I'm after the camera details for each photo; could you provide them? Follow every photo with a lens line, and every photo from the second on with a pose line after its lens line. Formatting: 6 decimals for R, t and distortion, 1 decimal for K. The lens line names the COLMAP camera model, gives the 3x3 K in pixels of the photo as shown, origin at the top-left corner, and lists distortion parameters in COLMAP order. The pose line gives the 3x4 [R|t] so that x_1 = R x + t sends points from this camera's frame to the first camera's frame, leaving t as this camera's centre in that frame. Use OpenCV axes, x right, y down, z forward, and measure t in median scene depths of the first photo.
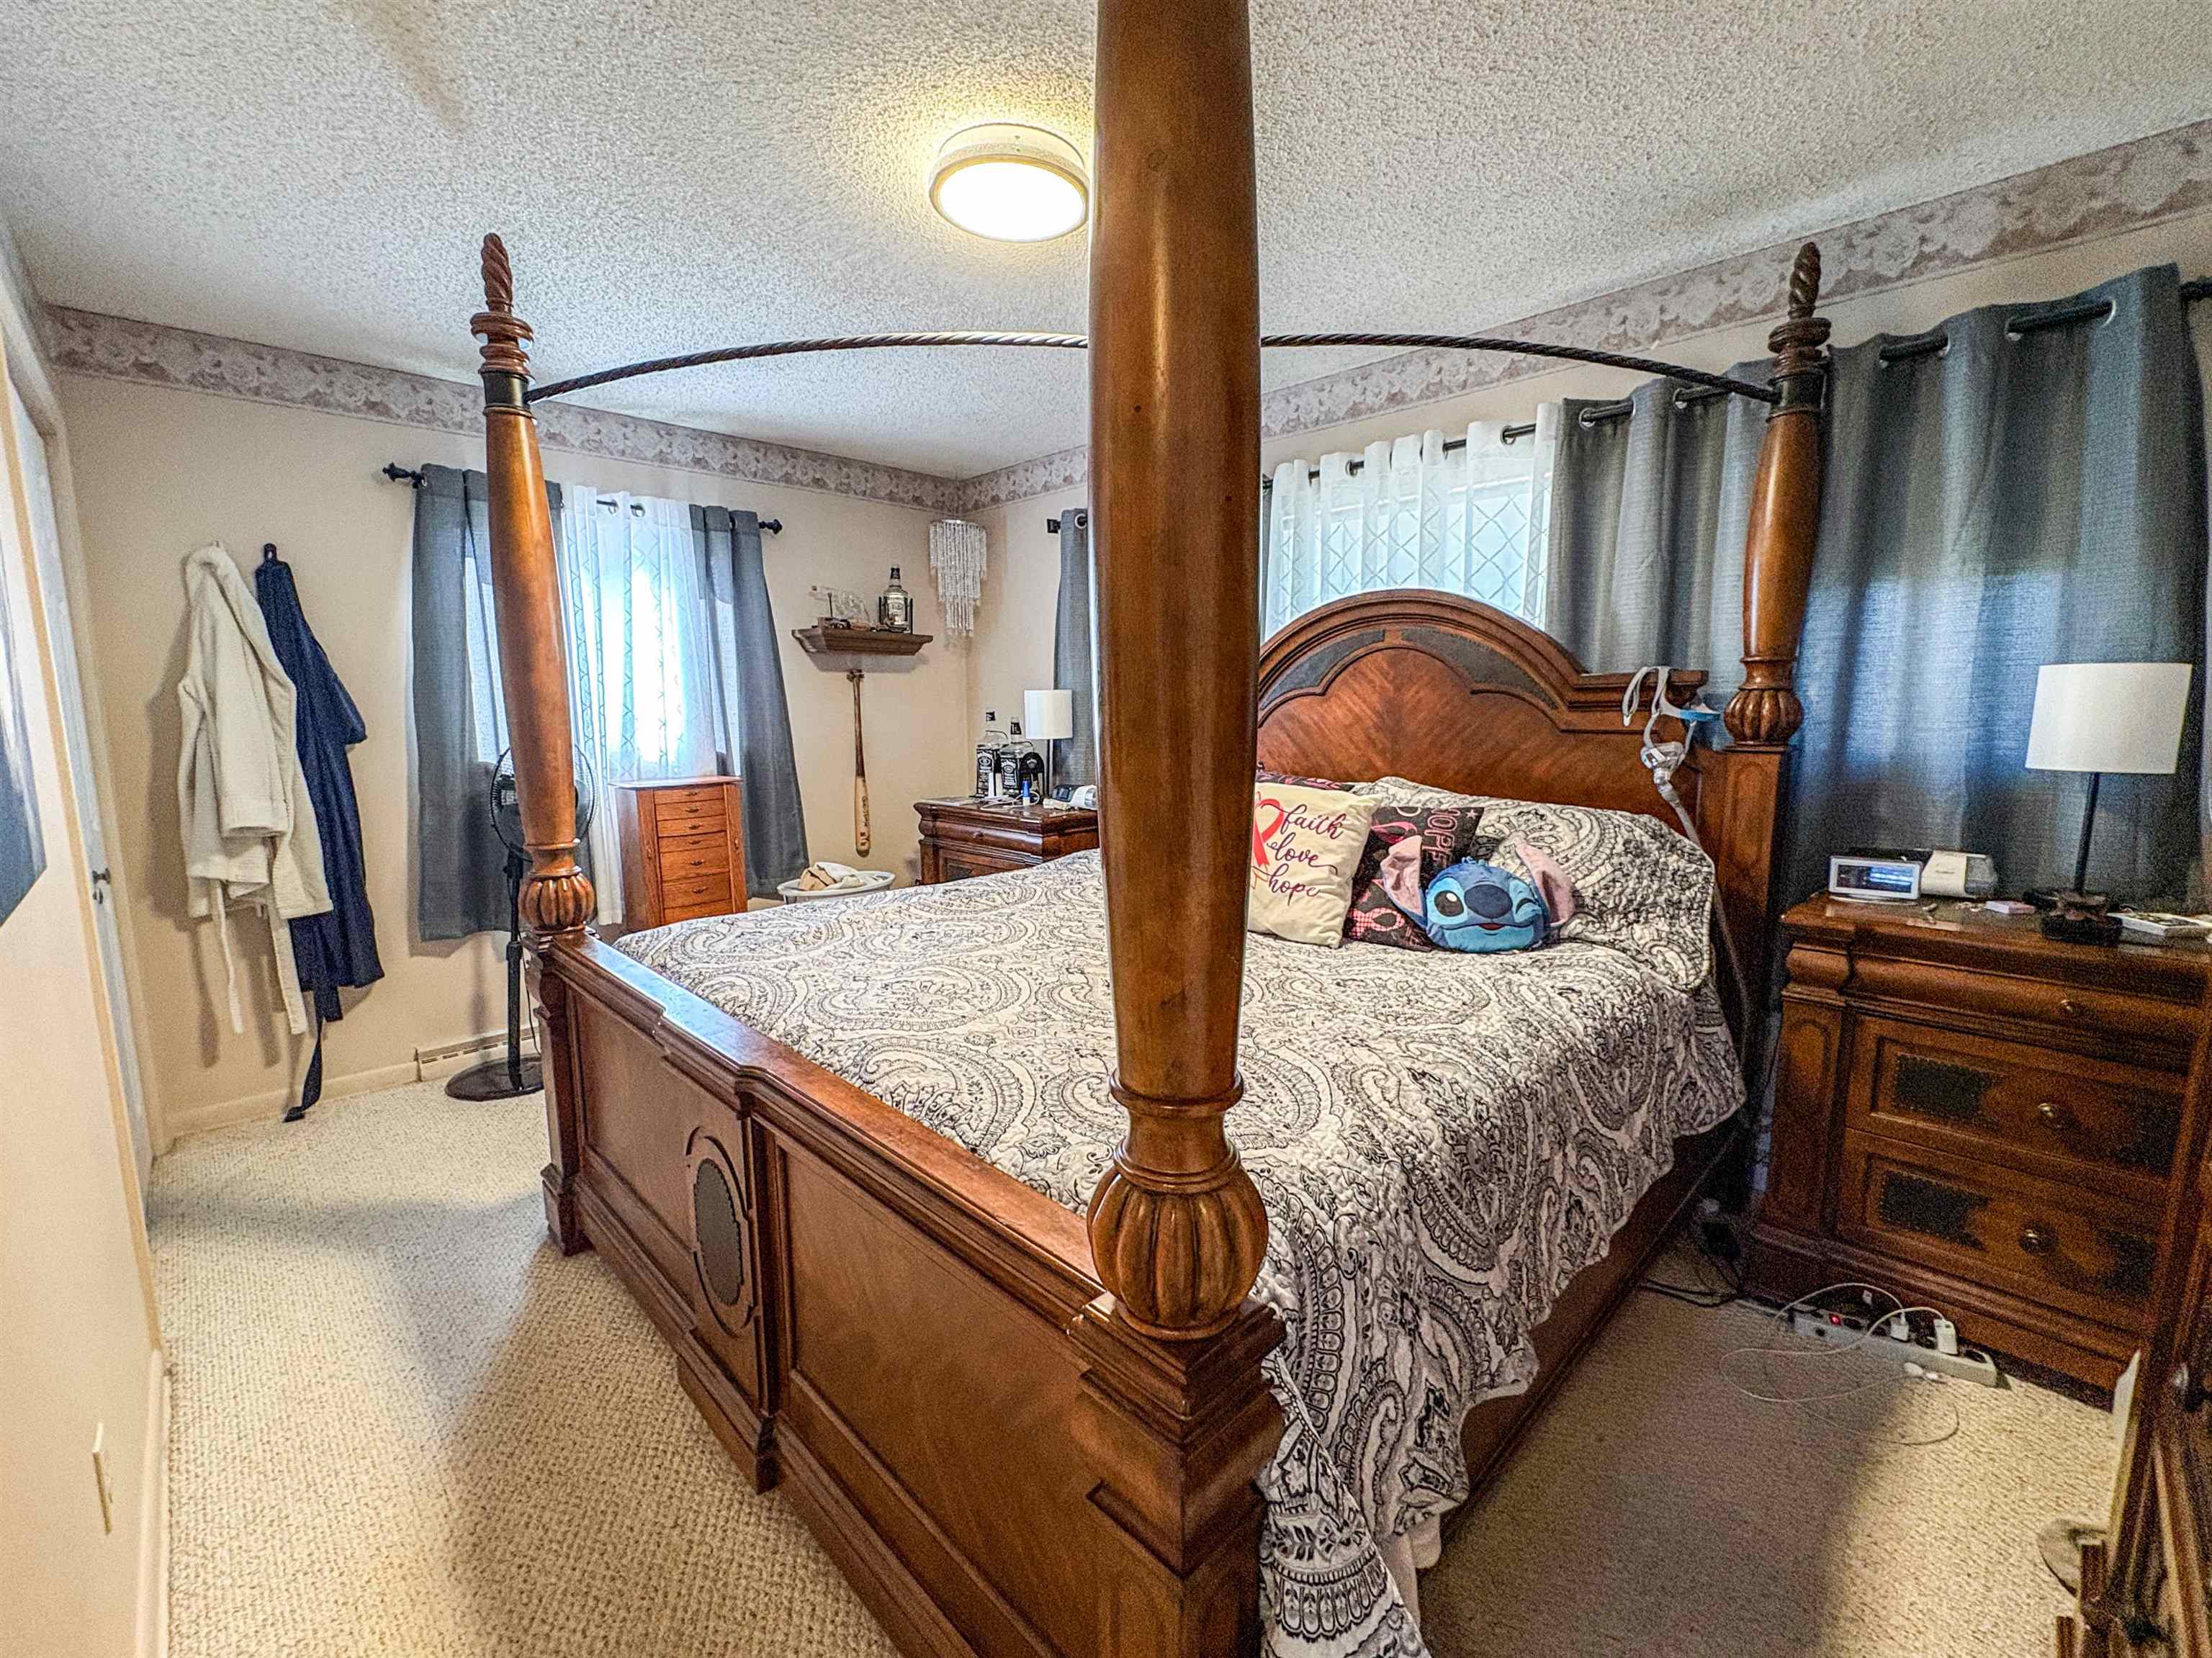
lens RADIAL K [[913.9, 0, 1114.2], [0, 913.9, 825.4], [0, 0, 1]] dist [0.002251, 0.000239]
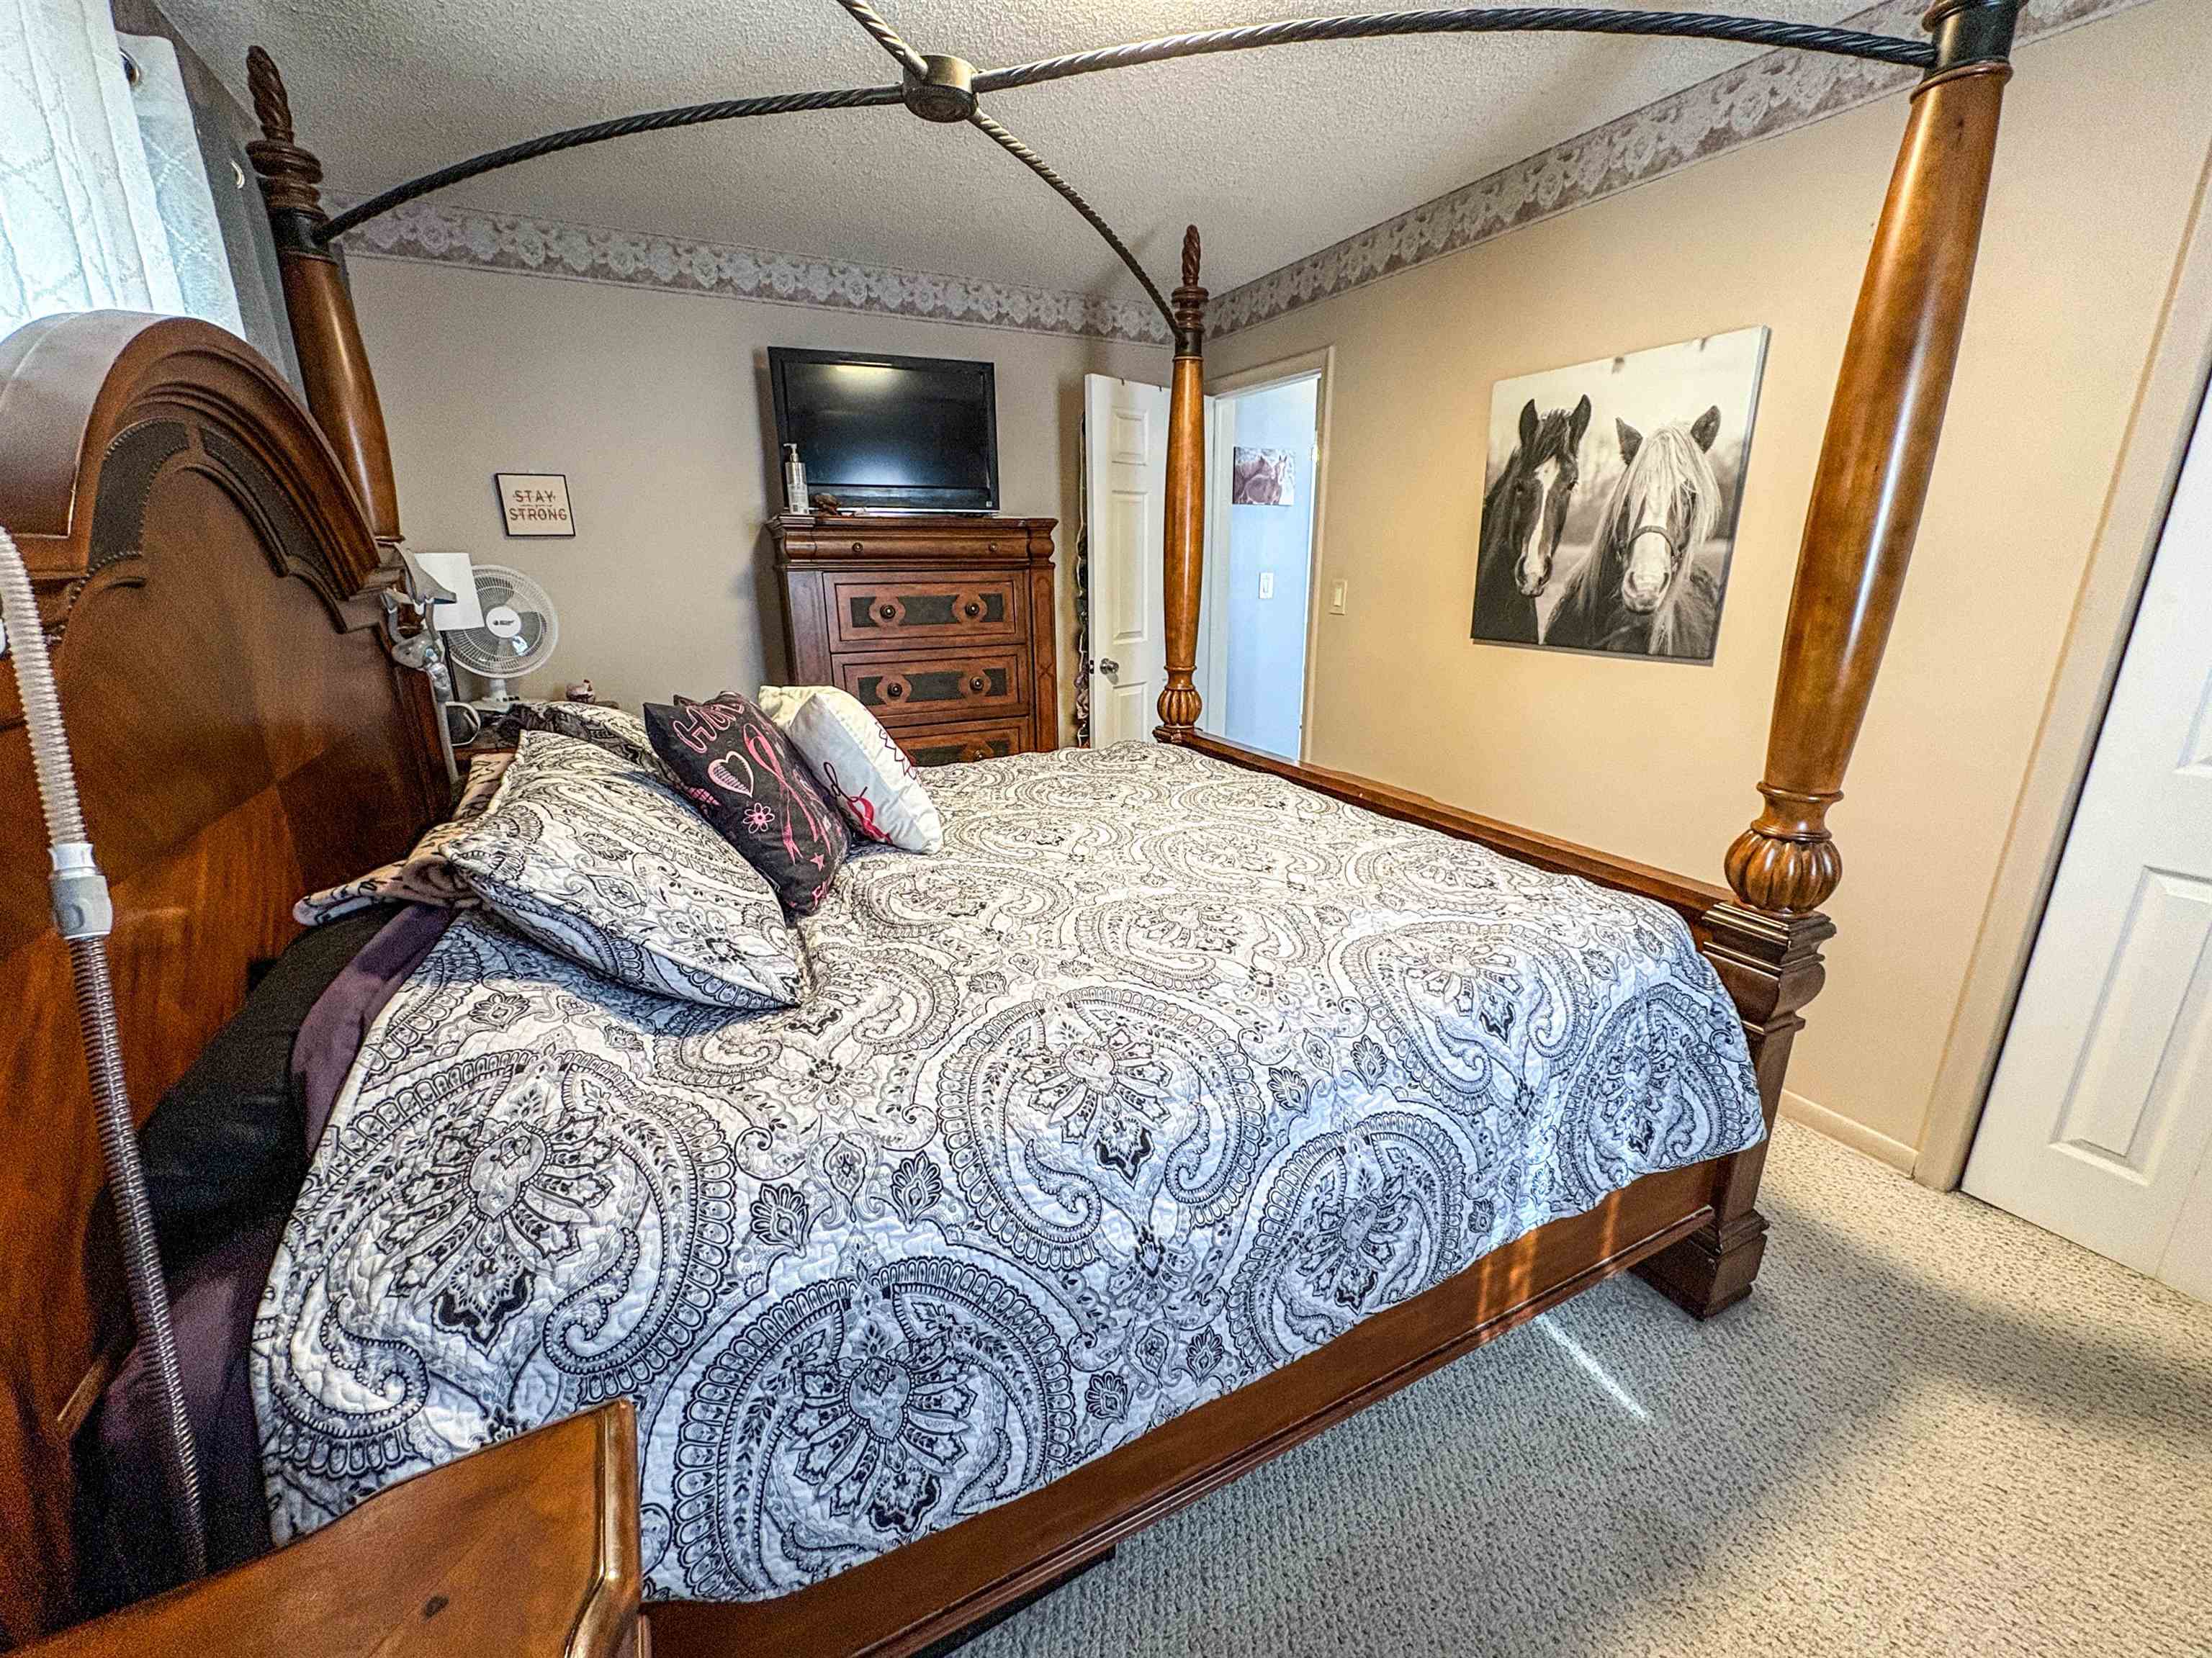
lens RADIAL K [[913.9, 0, 1114.2], [0, 913.9, 825.4], [0, 0, 1]] dist [0.002251, 0.000239]
pose [[-0.949198, -0.081336, 0.303987, -0.166901], [0.052965, 0.910942, 0.409120, -0.330622], [-0.310191, 0.404437, -0.860356, 2.100088]]
